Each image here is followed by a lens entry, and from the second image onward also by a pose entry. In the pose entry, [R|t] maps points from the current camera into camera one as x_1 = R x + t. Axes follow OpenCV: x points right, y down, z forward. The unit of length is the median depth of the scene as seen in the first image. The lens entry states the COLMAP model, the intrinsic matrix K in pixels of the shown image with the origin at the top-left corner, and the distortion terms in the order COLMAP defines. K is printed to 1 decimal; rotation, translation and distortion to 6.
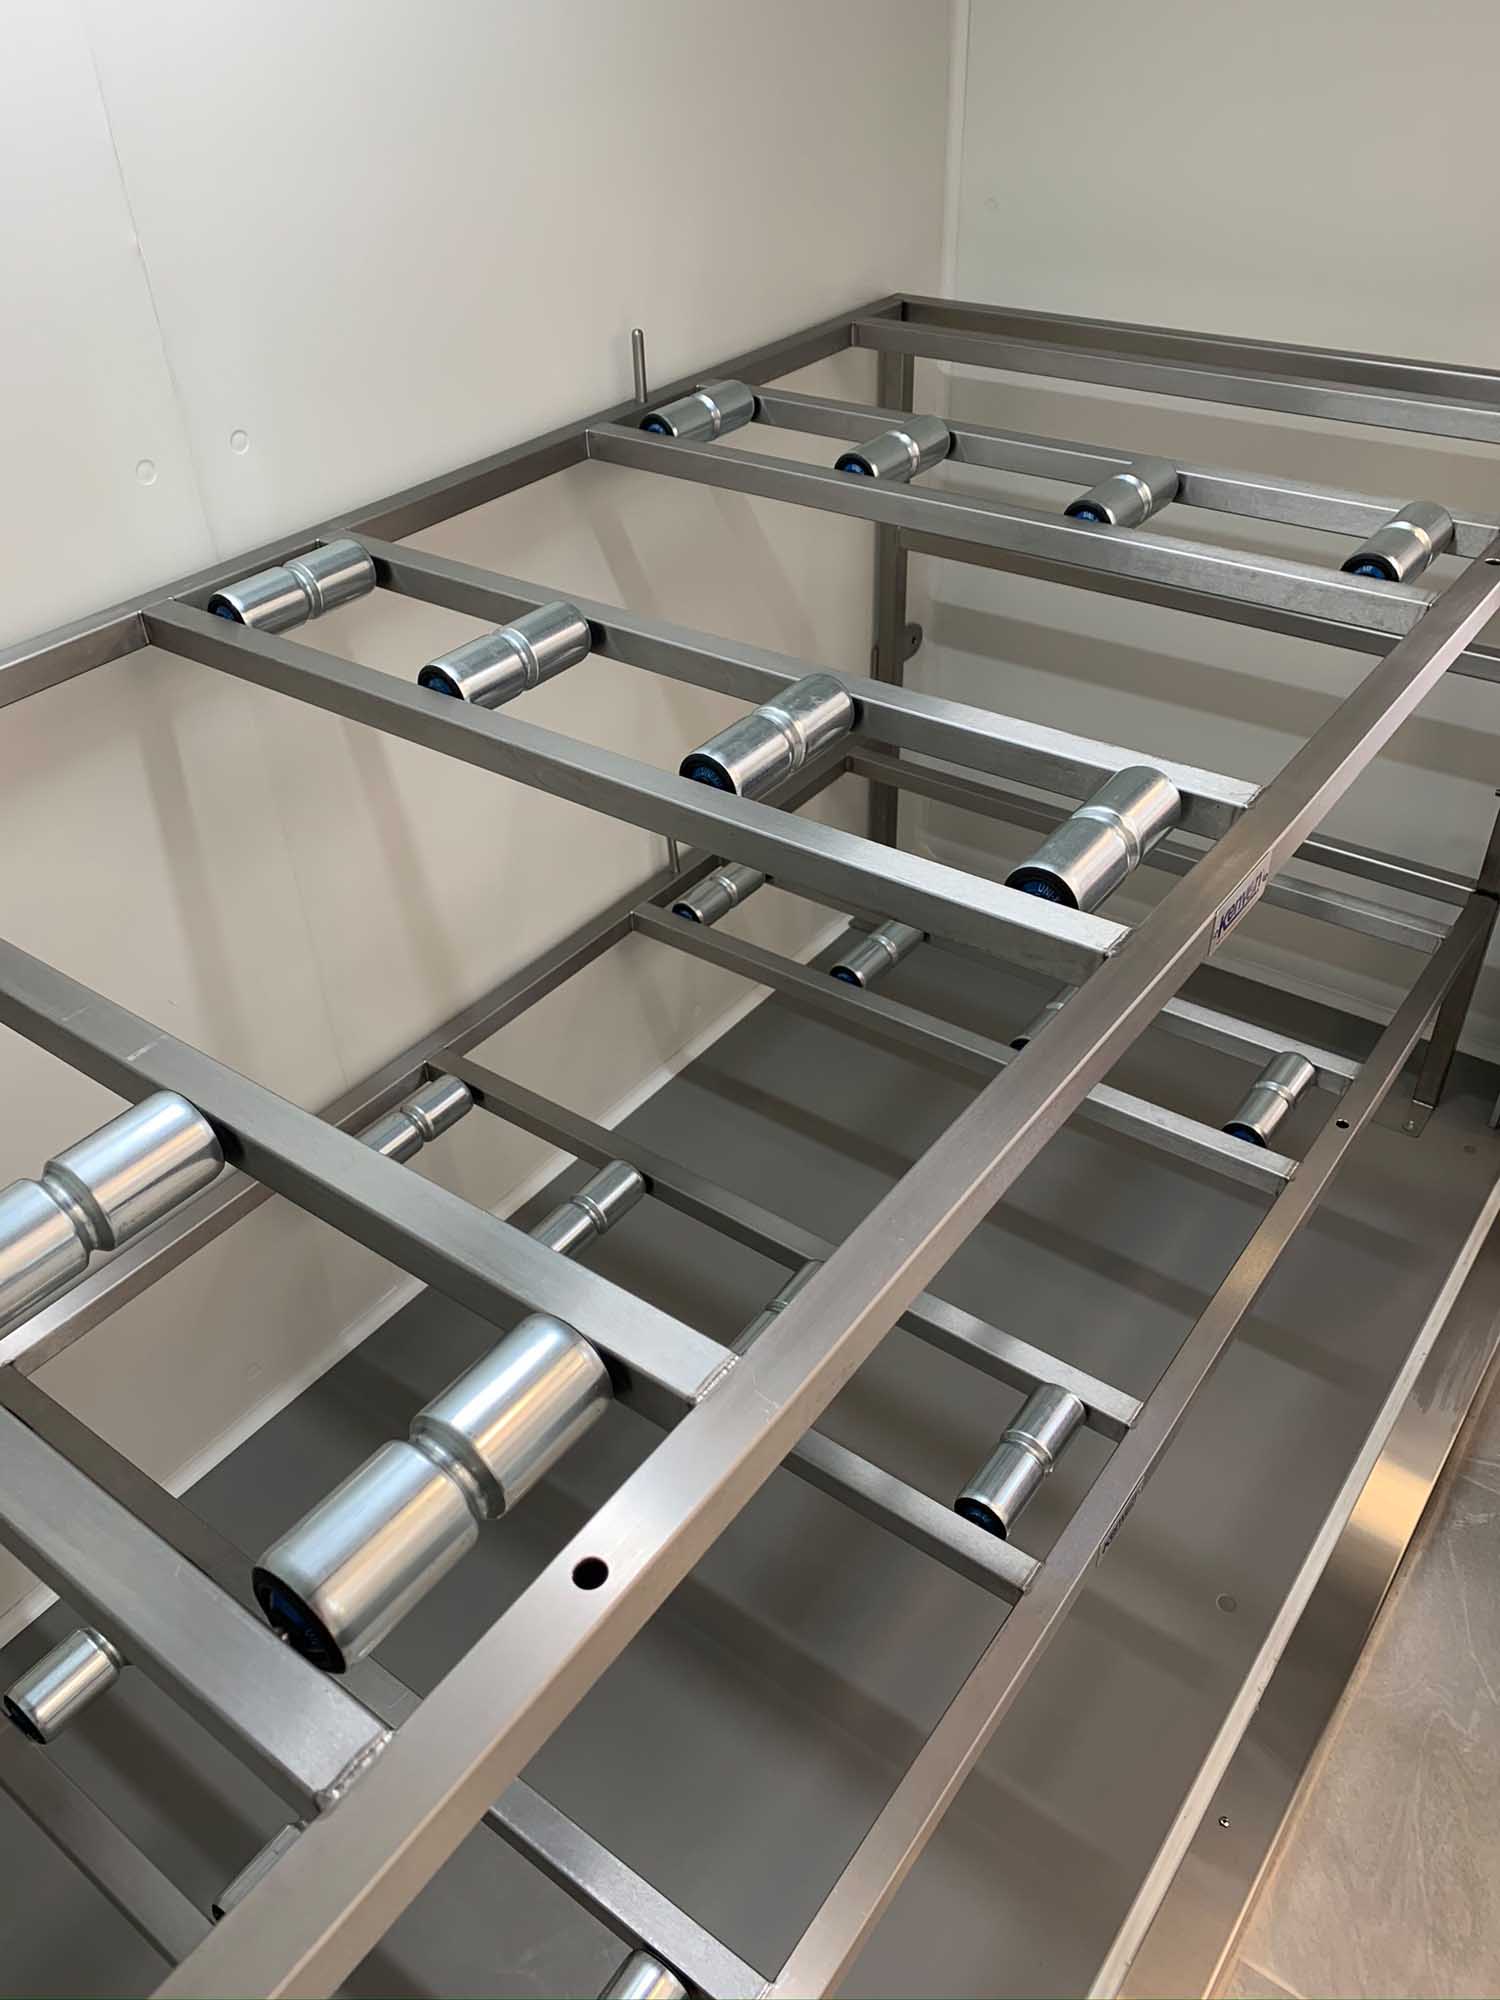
lens RADIAL K [[1553.3, 0, 738.9], [0, 1553.3, 992.6], [0, 0, 1]] dist [0.051671, -0.067371]
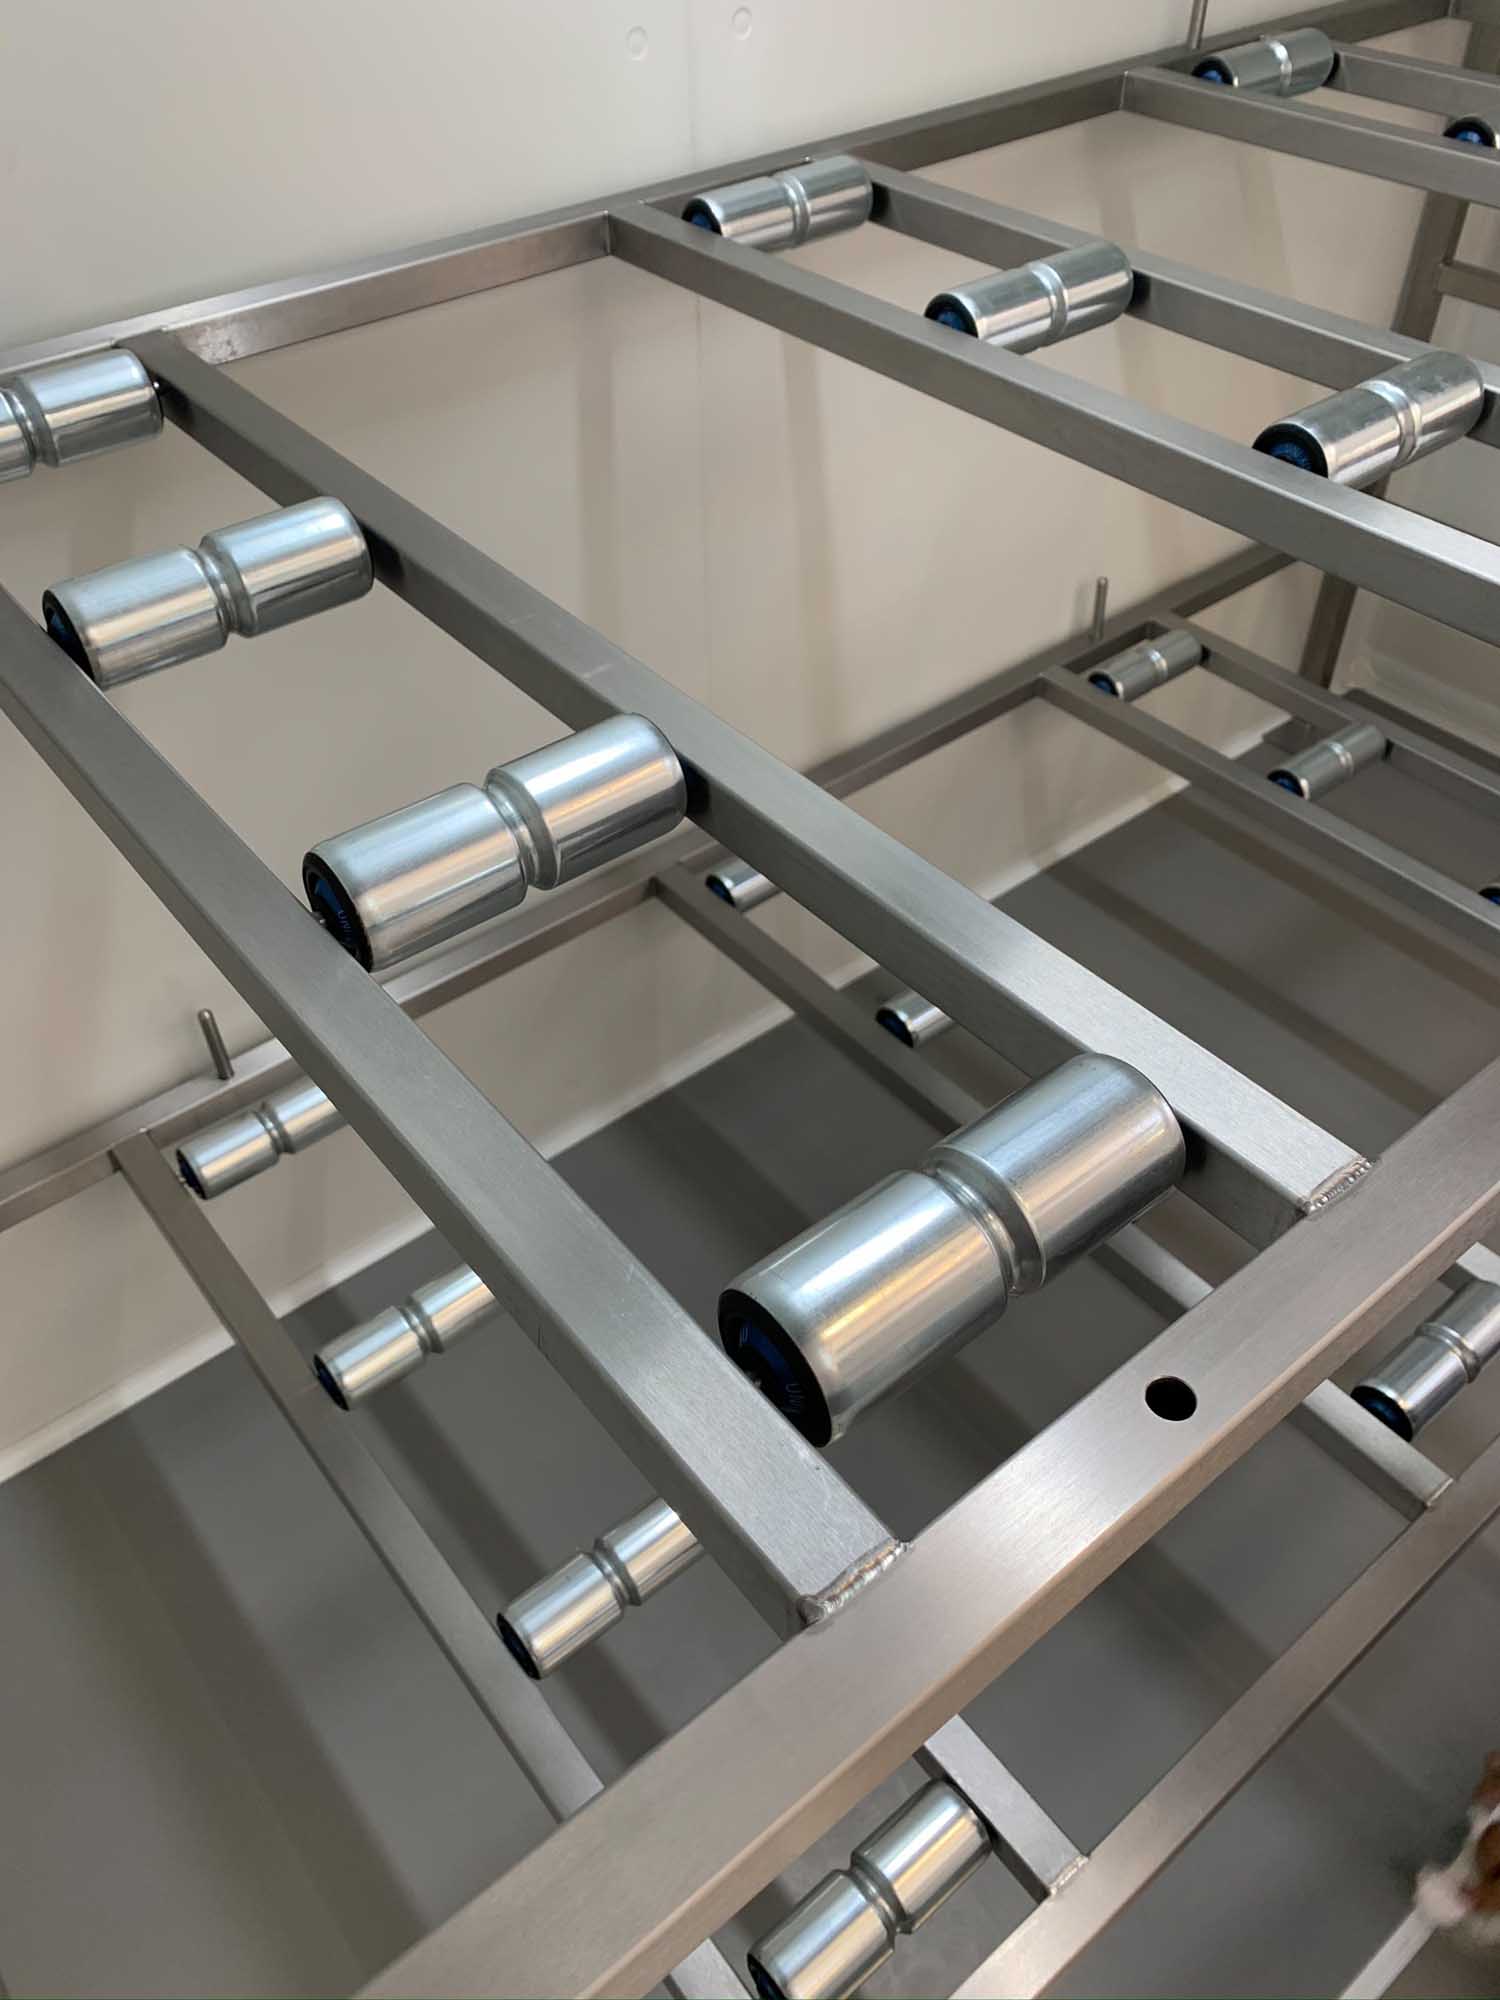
lens RADIAL K [[1553.3, 0, 738.9], [0, 1553.3, 992.6], [0, 0, 1]] dist [0.051671, -0.067371]
pose [[0.969544, 0.182970, -0.162809, -0.093734], [-0.161948, 0.977622, 0.134268, 0.054121], [0.183732, -0.103812, 0.977479, 0.120536]]
